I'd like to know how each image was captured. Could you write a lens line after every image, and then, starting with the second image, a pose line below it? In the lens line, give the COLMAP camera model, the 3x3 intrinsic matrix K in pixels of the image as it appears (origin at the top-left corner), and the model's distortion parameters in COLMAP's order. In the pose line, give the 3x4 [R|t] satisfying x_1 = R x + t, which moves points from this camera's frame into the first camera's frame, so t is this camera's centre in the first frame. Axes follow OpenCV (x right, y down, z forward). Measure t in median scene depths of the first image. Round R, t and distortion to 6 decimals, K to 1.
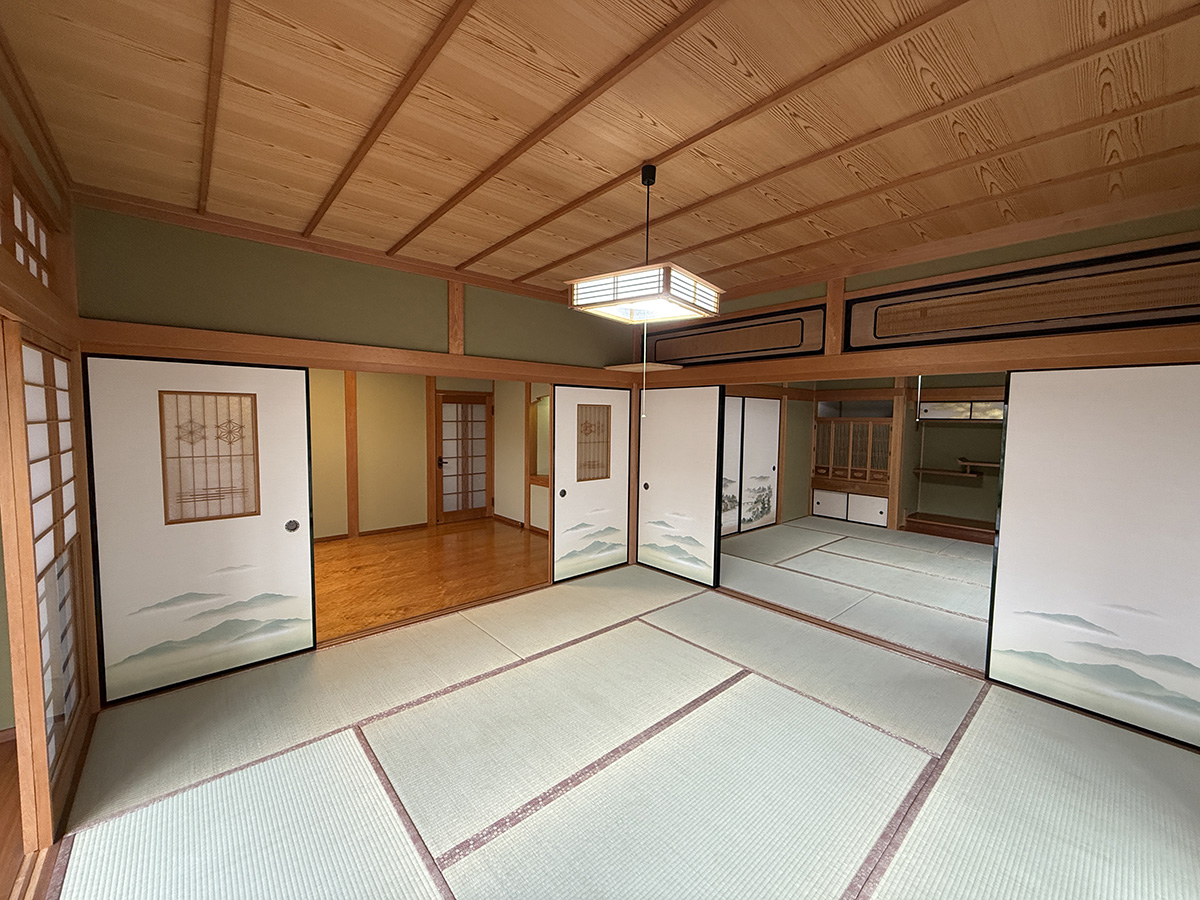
lens RADIAL K [[477.2, 0, 600.0], [0, 477.2, 450.0], [0, 0, 1]] dist [0.000409, -0.000065]
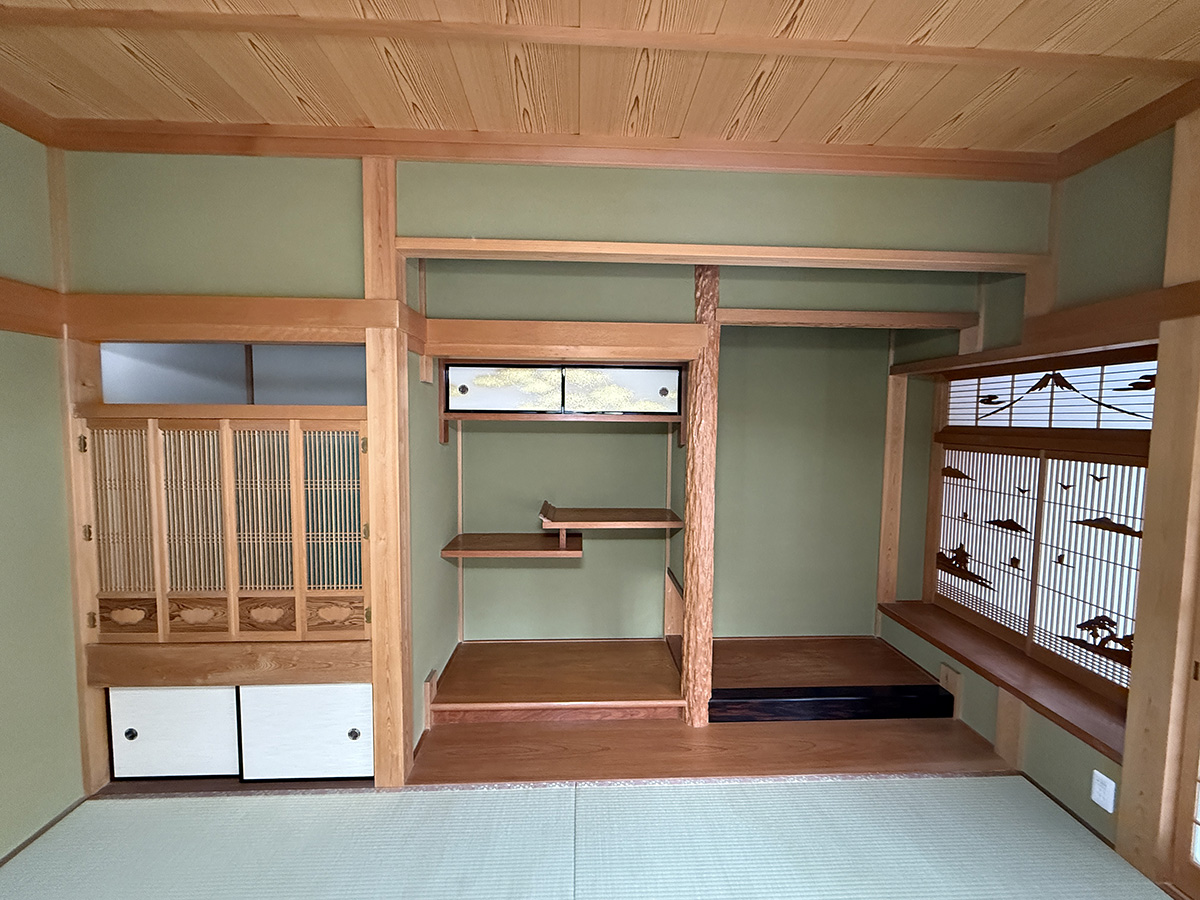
lens RADIAL K [[477.2, 0, 600.0], [0, 477.2, 450.0], [0, 0, 1]] dist [0.000409, -0.000065]
pose [[0.624993, -0.059281, 0.778376, 0.408873], [0.050902, 0.998085, 0.035142, -0.038241], [-0.778969, 0.017658, 0.626814, 0.611428]]
